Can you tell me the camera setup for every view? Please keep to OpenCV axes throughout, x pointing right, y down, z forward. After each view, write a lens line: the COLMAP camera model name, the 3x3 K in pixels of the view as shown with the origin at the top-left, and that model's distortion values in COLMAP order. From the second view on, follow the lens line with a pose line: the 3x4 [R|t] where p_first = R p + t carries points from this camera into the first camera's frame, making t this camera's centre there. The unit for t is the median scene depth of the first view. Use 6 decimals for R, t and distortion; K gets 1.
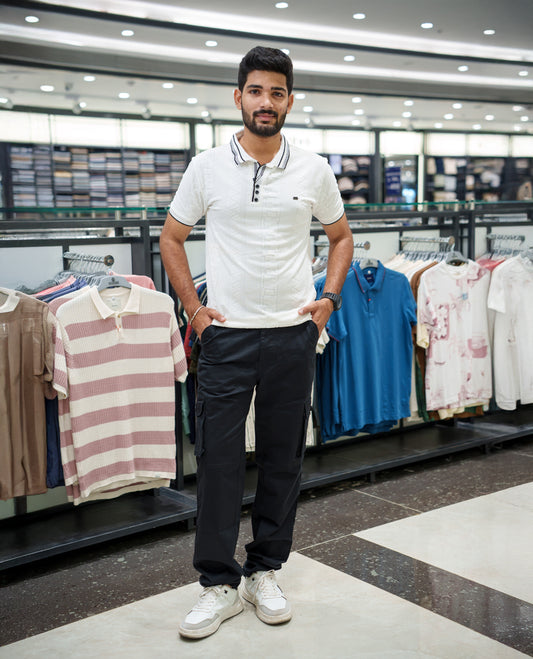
lens RADIAL K [[926.7, 0, 264.7], [0, 926.7, 358.7], [0, 0, 1]] dist [0.217254, 0.033269]
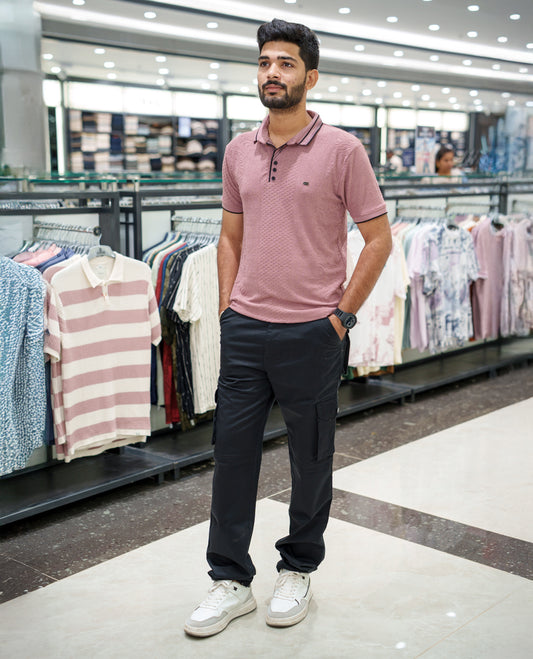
lens RADIAL K [[946.7, 0, 266.5], [0, 946.7, 329.5], [0, 0, 1]] dist [0.233068, 0.003580]
pose [[0.982252, -0.008936, 0.187356, -0.139582], [0.007440, 0.999935, 0.008683, -0.001275], [-0.187421, -0.007134, 0.982254, -0.079587]]
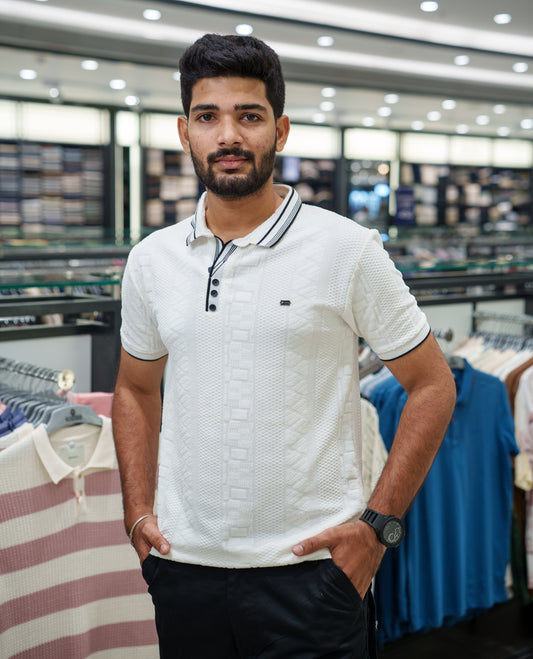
lens RADIAL K [[1142.3, 0, 263.4], [0, 1142.3, 316.2], [0, 0, 1]] dist [0.235179, 0.090635]
pose [[0.996906, 0.023901, 0.074876, -0.076261], [-0.018863, 0.997555, -0.067291, -0.075954], [-0.076301, 0.065670, 0.994920, 0.208086]]
